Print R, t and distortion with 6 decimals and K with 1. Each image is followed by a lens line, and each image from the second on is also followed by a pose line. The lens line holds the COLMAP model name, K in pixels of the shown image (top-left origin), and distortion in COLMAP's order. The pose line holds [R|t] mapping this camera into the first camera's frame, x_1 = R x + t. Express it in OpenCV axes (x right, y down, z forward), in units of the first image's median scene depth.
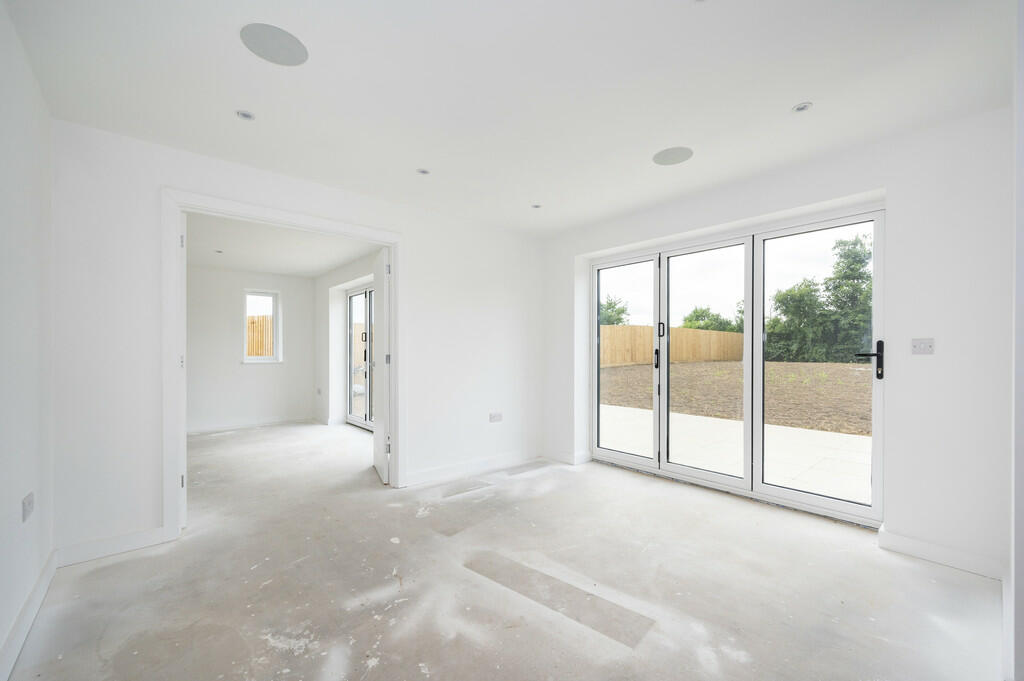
lens RADIAL K [[413.0, 0, 510.6], [0, 413.0, 347.5], [0, 0, 1]] dist [0.002979, -0.000273]
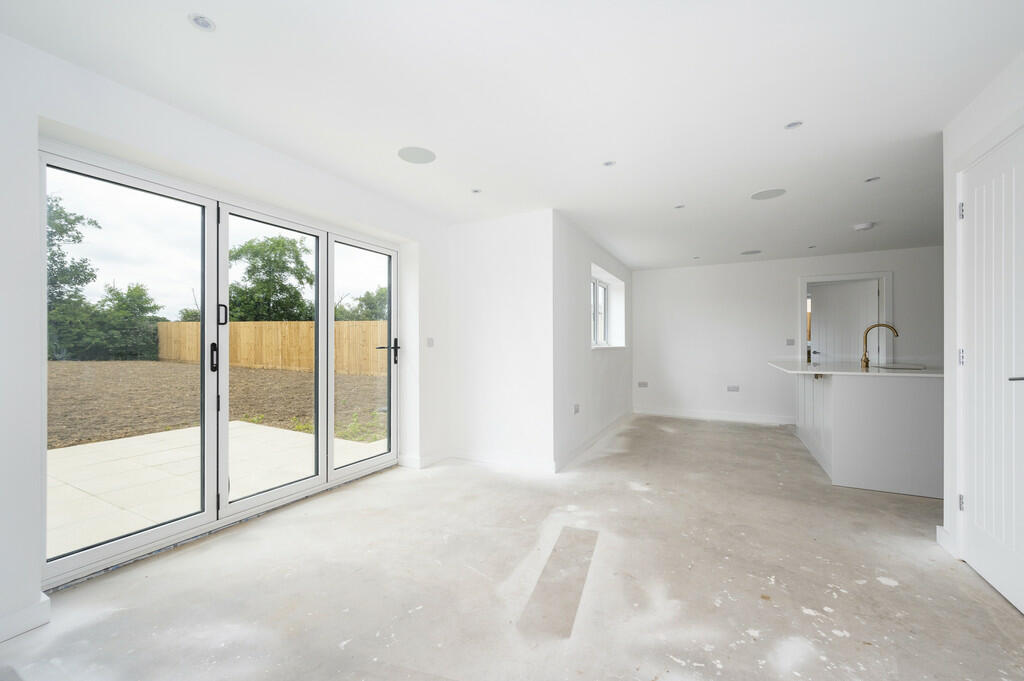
lens RADIAL K [[413.0, 0, 509.8], [0, 413.0, 343.5], [0, 0, 1]] dist [0.002979, -0.000273]
pose [[-0.368729, 0.003783, 0.929529, -0.865746], [-0.005958, 0.999962, -0.006433, 0.012195], [-0.929518, -0.007910, -0.368692, 1.561685]]
